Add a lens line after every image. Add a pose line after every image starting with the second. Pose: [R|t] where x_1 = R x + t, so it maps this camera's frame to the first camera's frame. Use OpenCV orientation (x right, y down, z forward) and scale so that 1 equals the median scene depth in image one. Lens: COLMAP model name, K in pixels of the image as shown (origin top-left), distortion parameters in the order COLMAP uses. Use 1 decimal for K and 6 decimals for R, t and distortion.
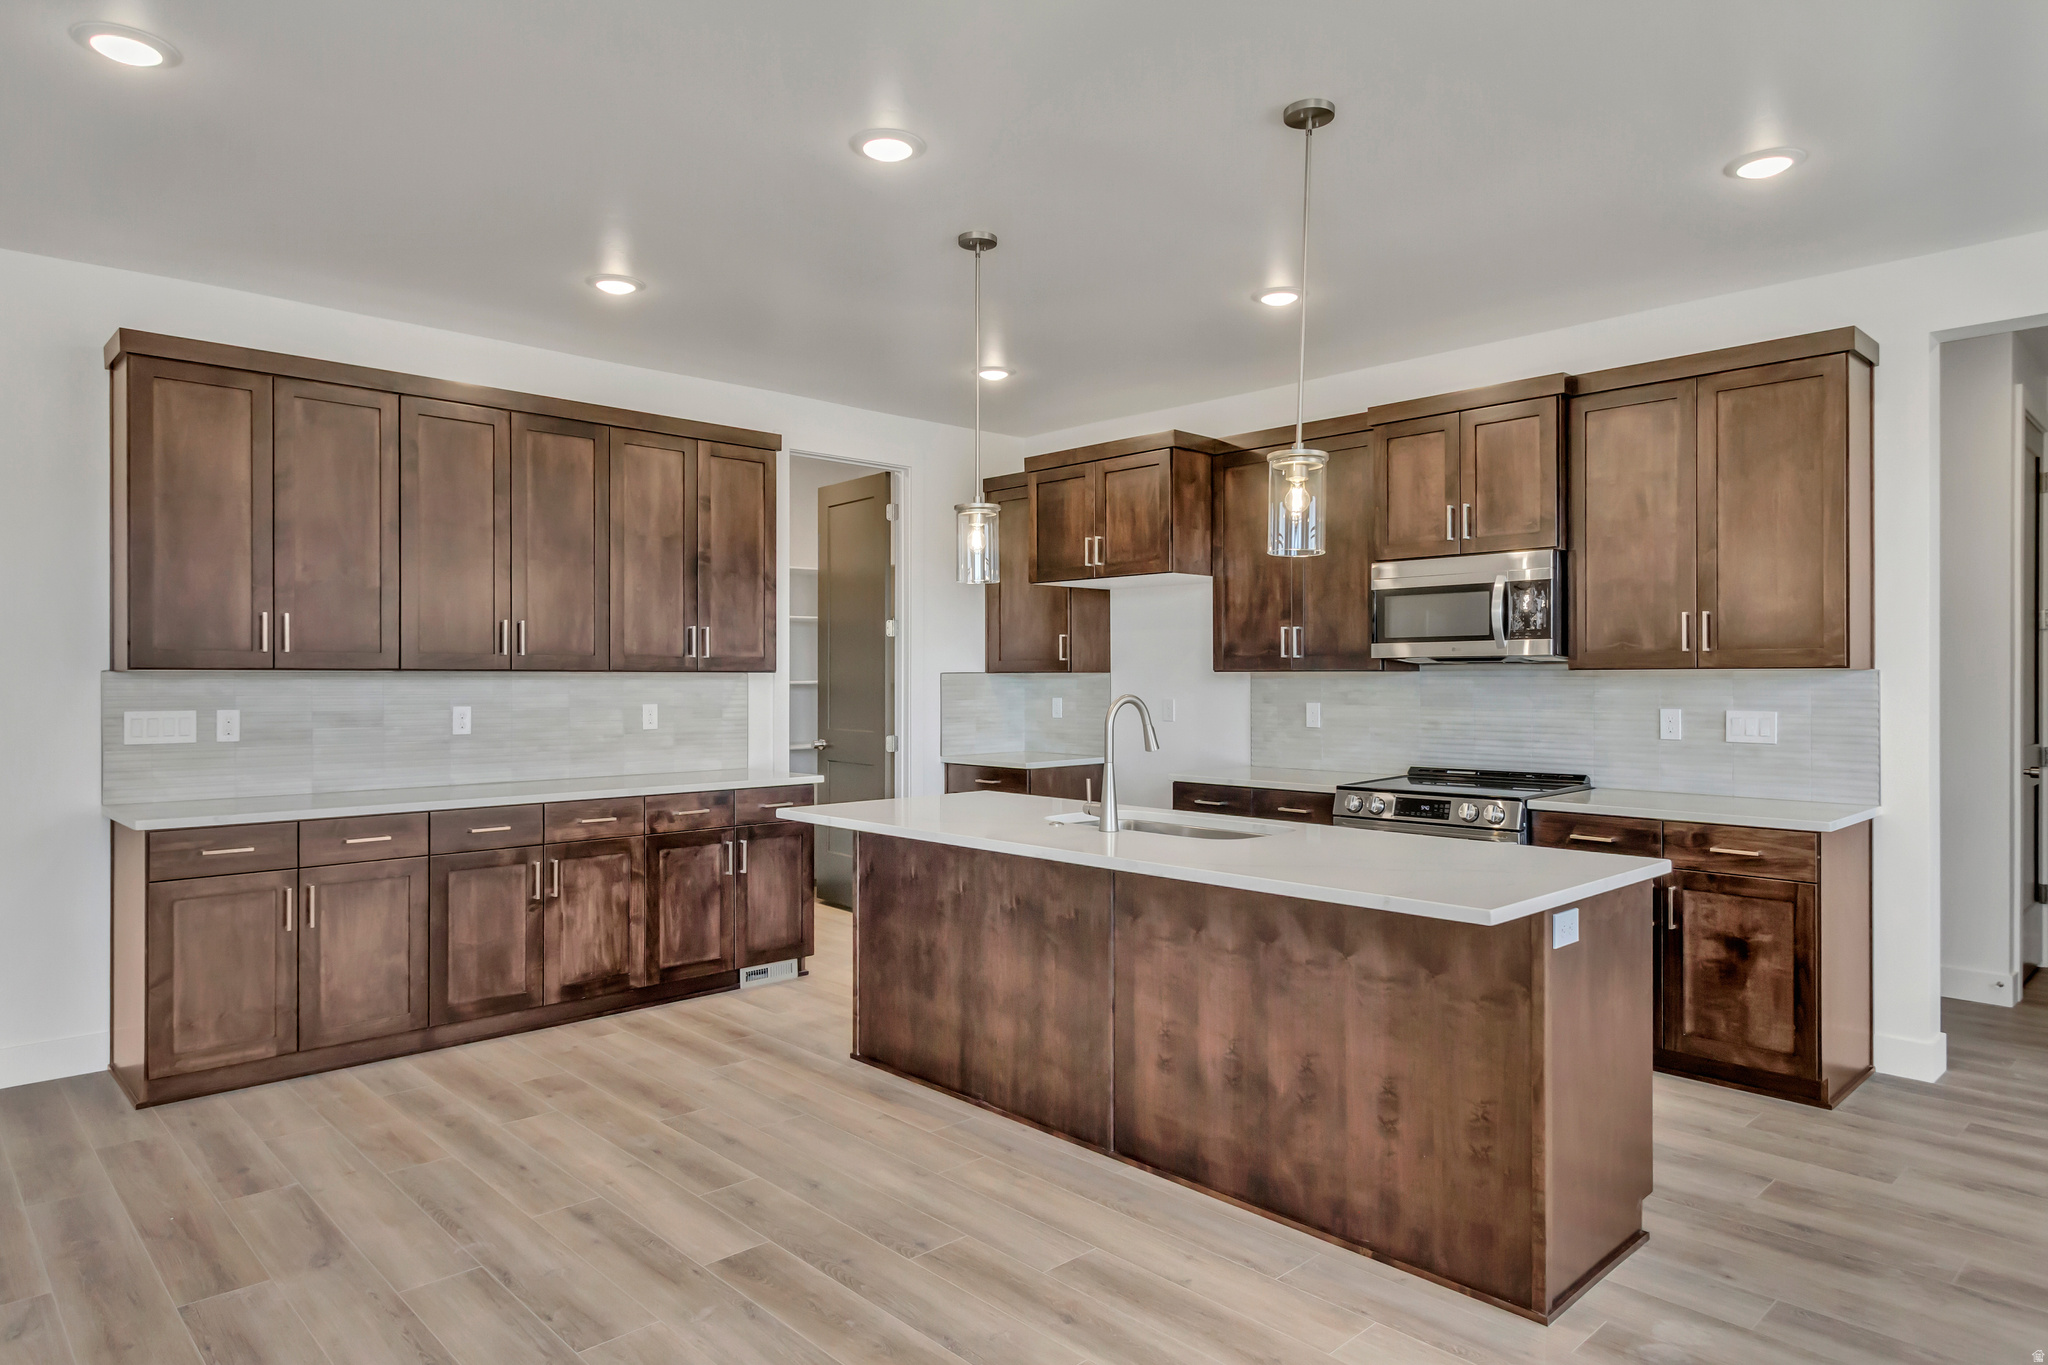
lens RADIAL K [[1224.6, 0, 1026.9], [0, 1224.6, 675.8], [0, 0, 1]] dist [0.011345, -0.001263]
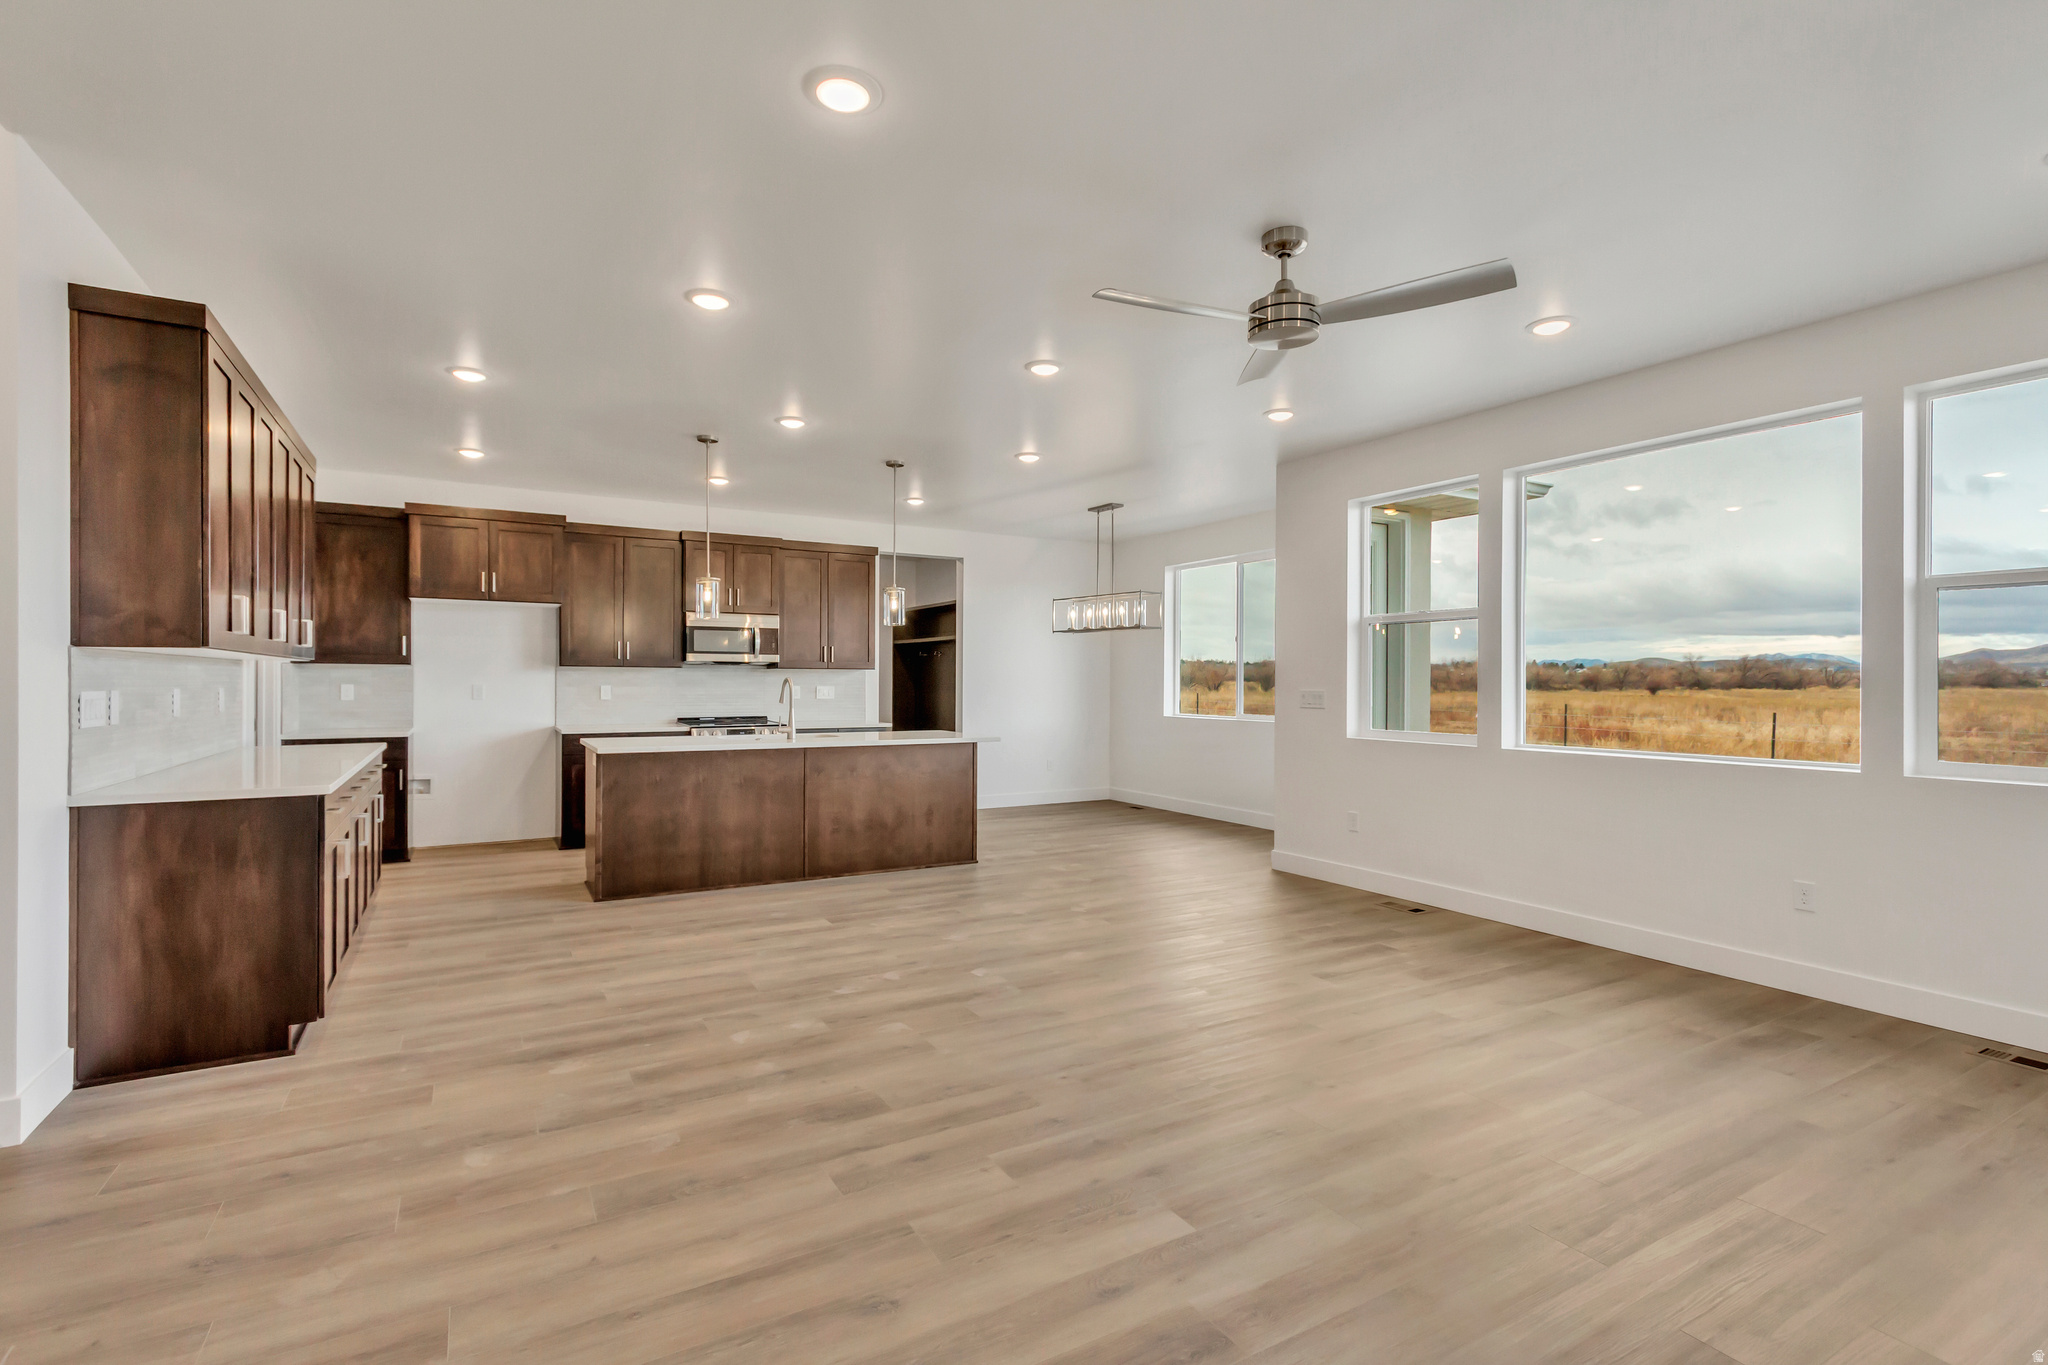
lens RADIAL K [[941.6, 0, 1022.8], [0, 941.6, 685.8], [0, 0, 1]] dist [0.009108, -0.002952]
pose [[0.236835, -0.003138, 0.971545, -1.200686], [-0.006380, 0.999968, 0.004785, 0.016449], [-0.971529, -0.007332, 0.236807, 0.157107]]
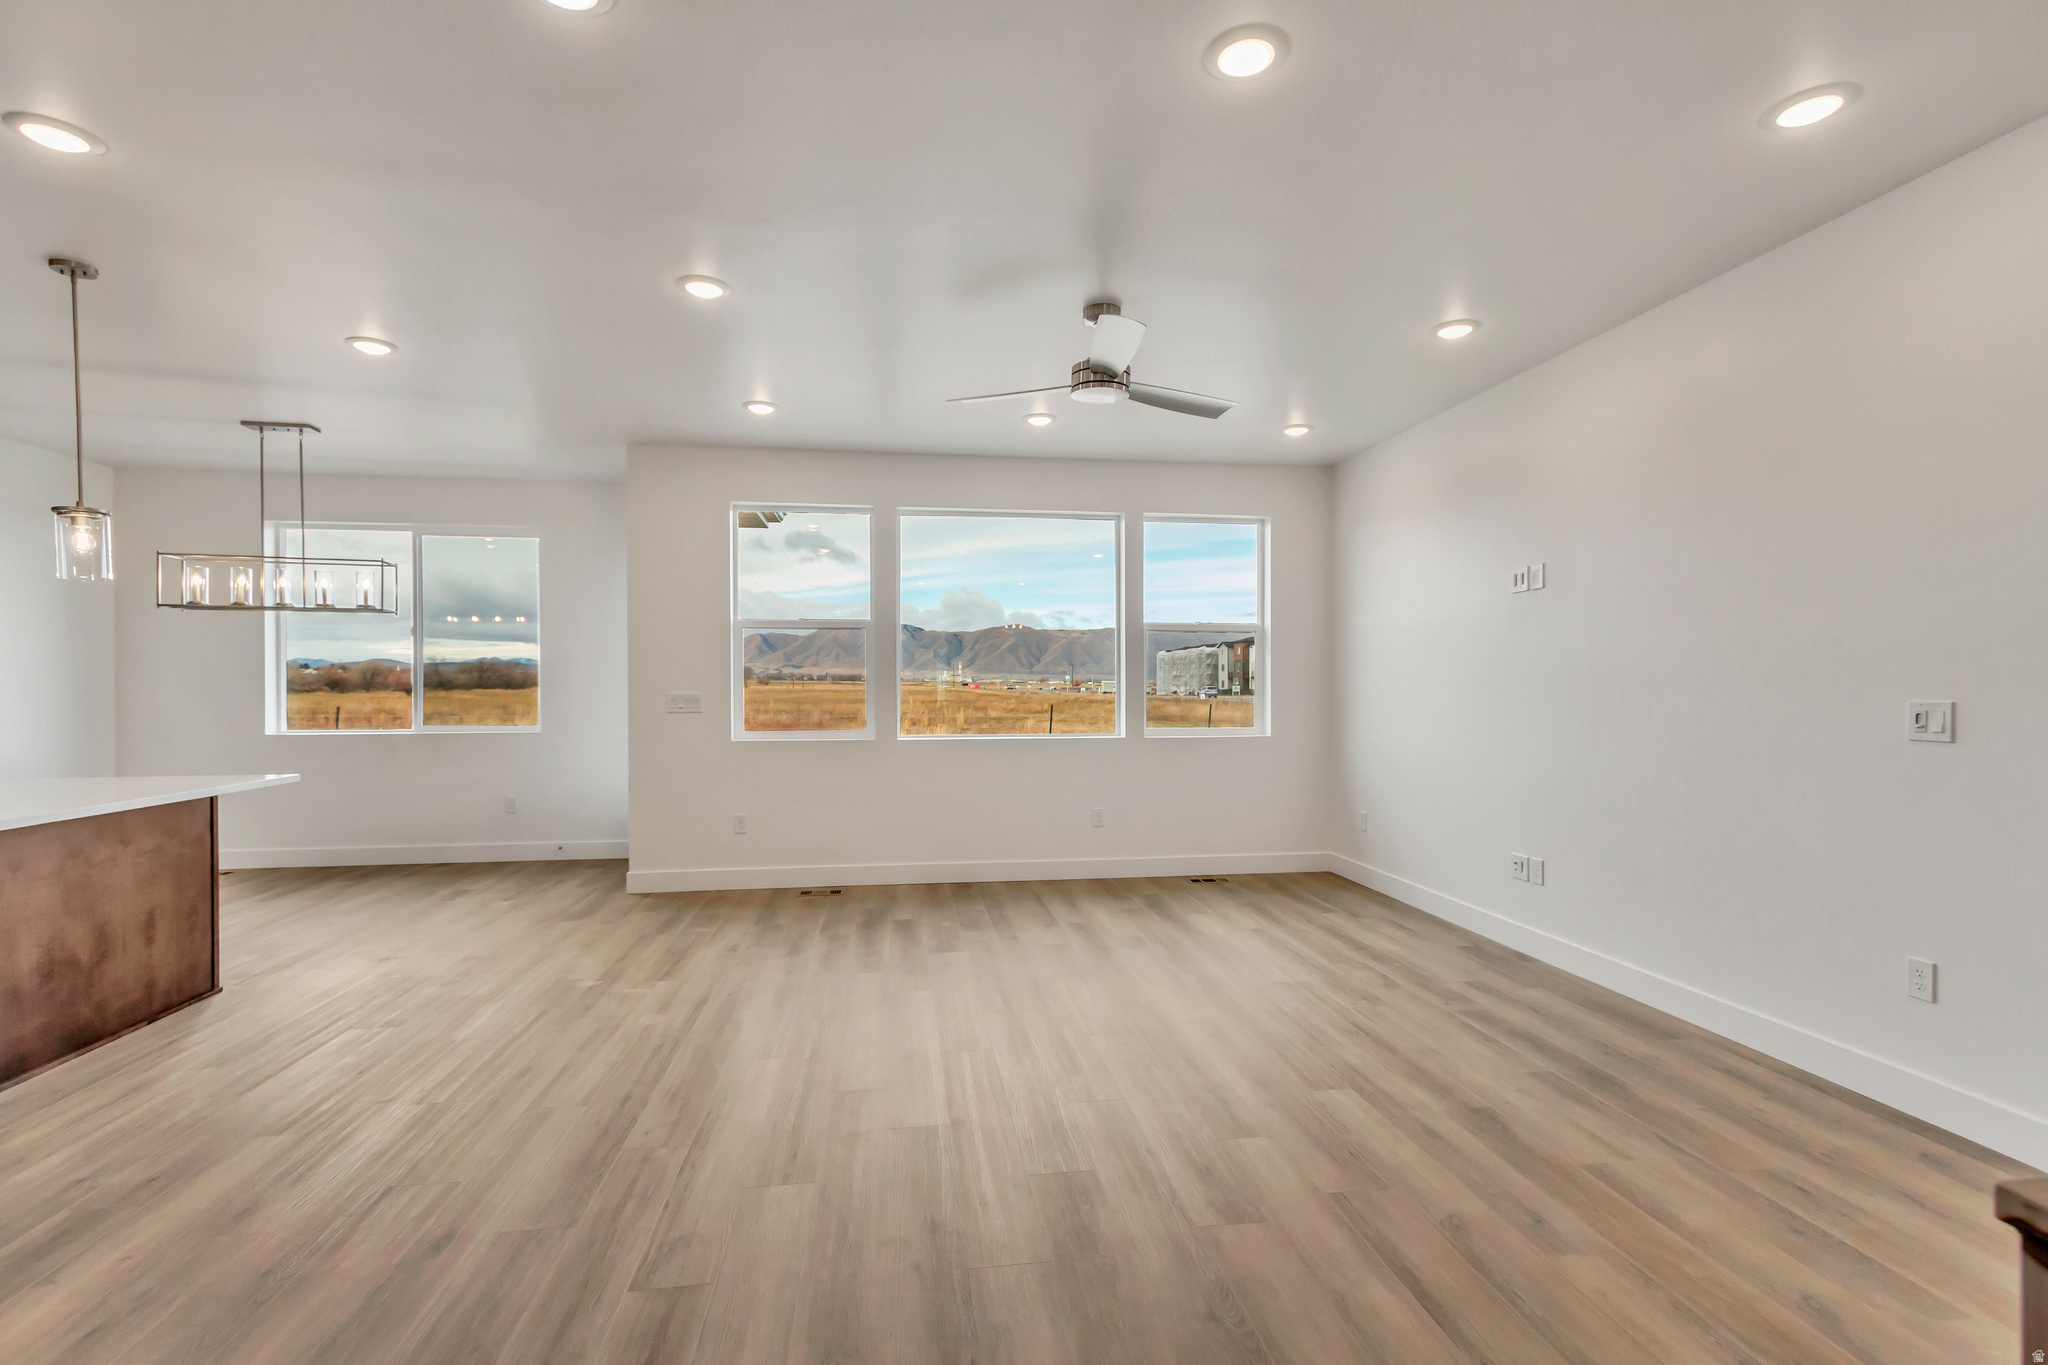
lens RADIAL K [[941.6, 0, 1030.1], [0, 941.6, 691.1], [0, 0, 1]] dist [0.009108, -0.002952]
pose [[-0.813267, -0.002635, 0.581884, -0.903382], [0.000414, 0.999987, 0.005107, 0.017226], [-0.581890, 0.004395, -0.813256, 0.866114]]
